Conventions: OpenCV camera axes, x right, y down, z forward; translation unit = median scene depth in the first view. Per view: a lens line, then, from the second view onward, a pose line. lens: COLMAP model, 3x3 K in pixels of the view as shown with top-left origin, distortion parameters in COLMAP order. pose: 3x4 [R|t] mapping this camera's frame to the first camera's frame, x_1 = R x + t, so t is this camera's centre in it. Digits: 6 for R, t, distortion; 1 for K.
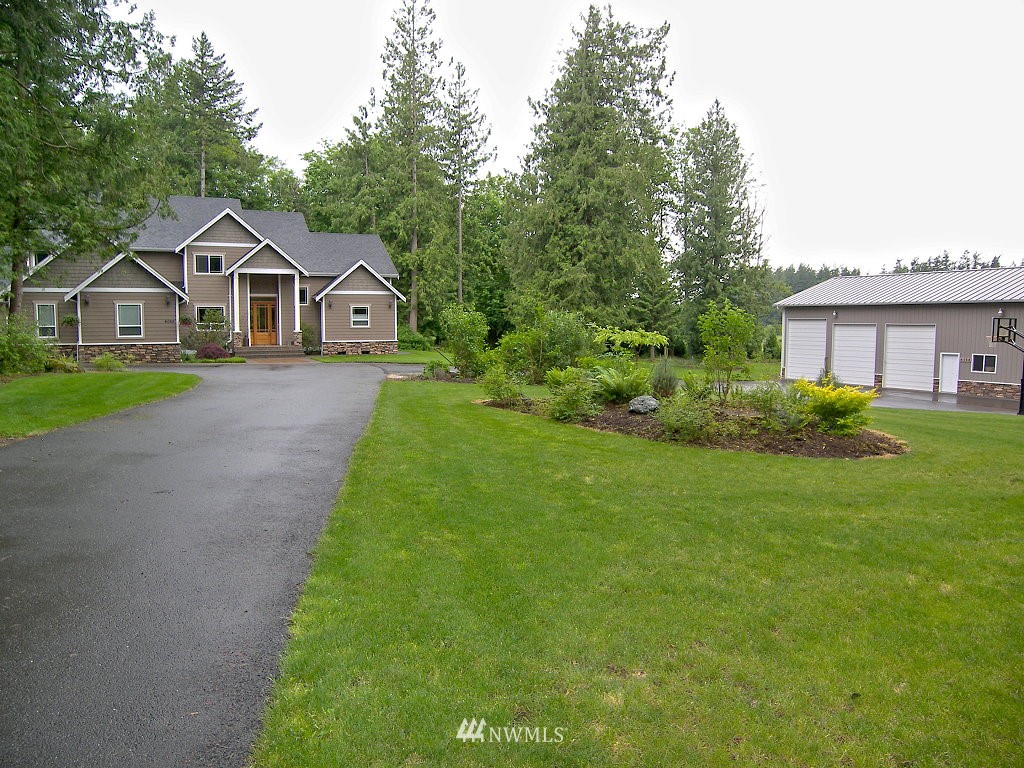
lens RADIAL K [[719.1, 0, 512.0], [0, 719.1, 384.0], [0, 0, 1]] dist [-0.046736, 0.001776]
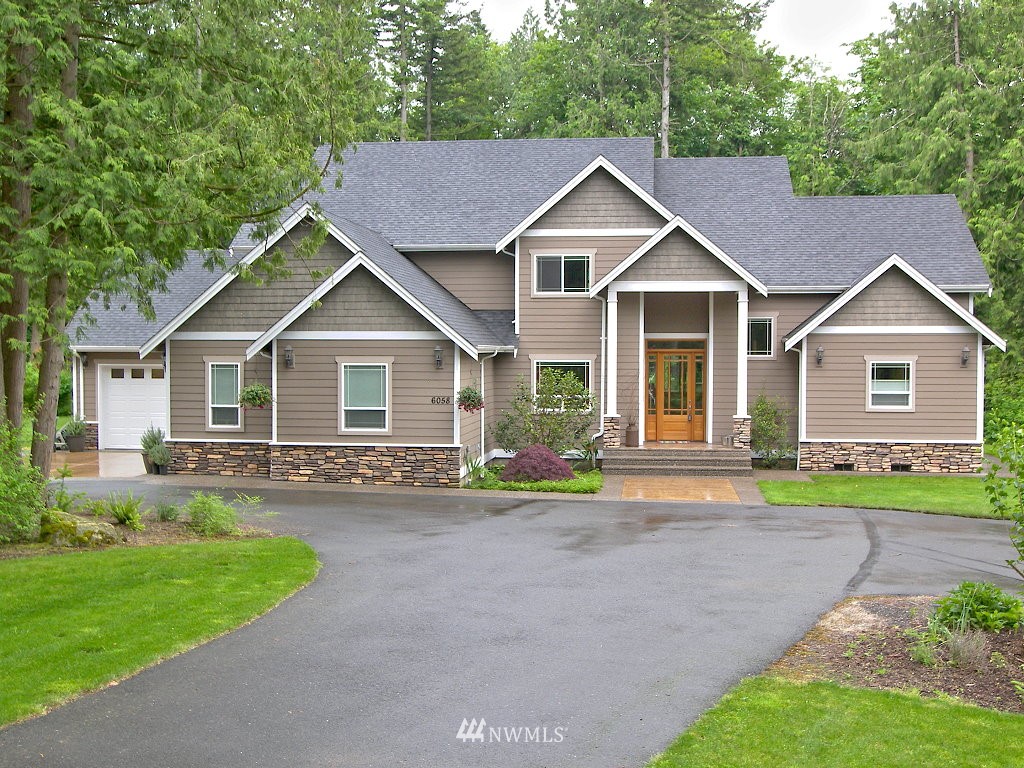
lens RADIAL K [[1272.2, 0, 512.0], [0, 1272.2, 384.0], [0, 0, 1]] dist [0.008693, 0.046198]
pose [[0.837444, 0.022073, -0.546078, 0.015995], [-0.055613, 0.997439, -0.044969, -0.047172], [0.543687, 0.068028, 0.836527, 0.235152]]
